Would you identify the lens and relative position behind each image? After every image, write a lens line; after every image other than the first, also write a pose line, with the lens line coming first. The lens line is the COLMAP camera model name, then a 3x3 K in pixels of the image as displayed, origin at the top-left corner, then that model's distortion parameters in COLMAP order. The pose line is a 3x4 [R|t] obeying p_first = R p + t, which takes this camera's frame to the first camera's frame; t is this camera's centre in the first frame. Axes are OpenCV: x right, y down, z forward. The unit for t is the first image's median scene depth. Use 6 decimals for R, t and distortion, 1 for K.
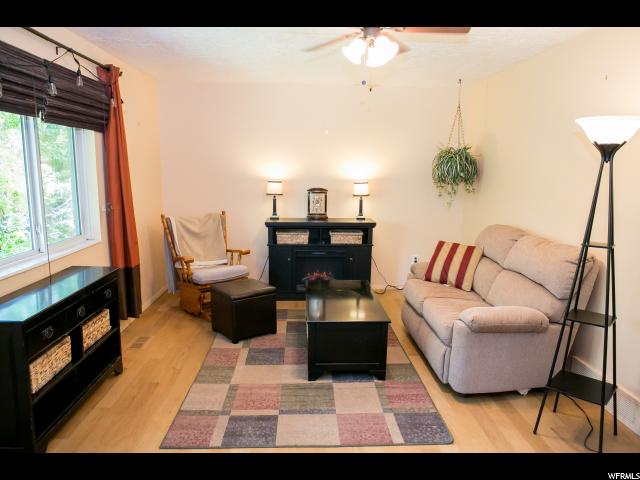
lens RADIAL K [[440.9, 0, 320.0], [0, 440.9, 240.0], [0, 0, 1]] dist [-0.112029, 0.081191]
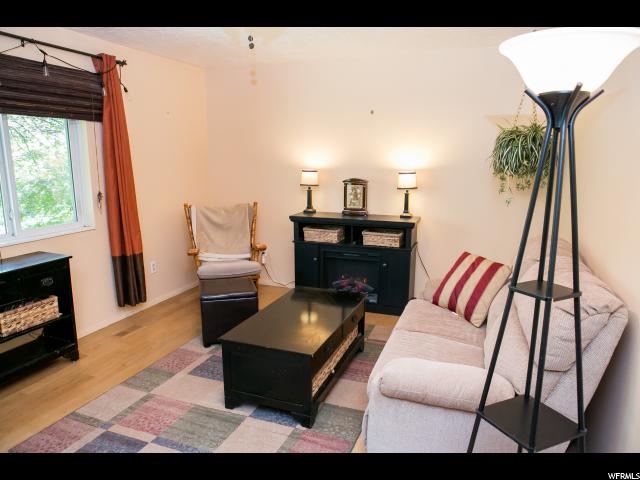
lens RADIAL K [[440.9, 0, 320.0], [0, 440.9, 240.0], [0, 0, 1]] dist [-0.112029, 0.081191]
pose [[0.920265, 0.063578, -0.386096, 0.296522], [-0.055574, 0.997946, 0.031869, -0.024767], [0.387329, -0.007871, 0.921908, 0.202561]]
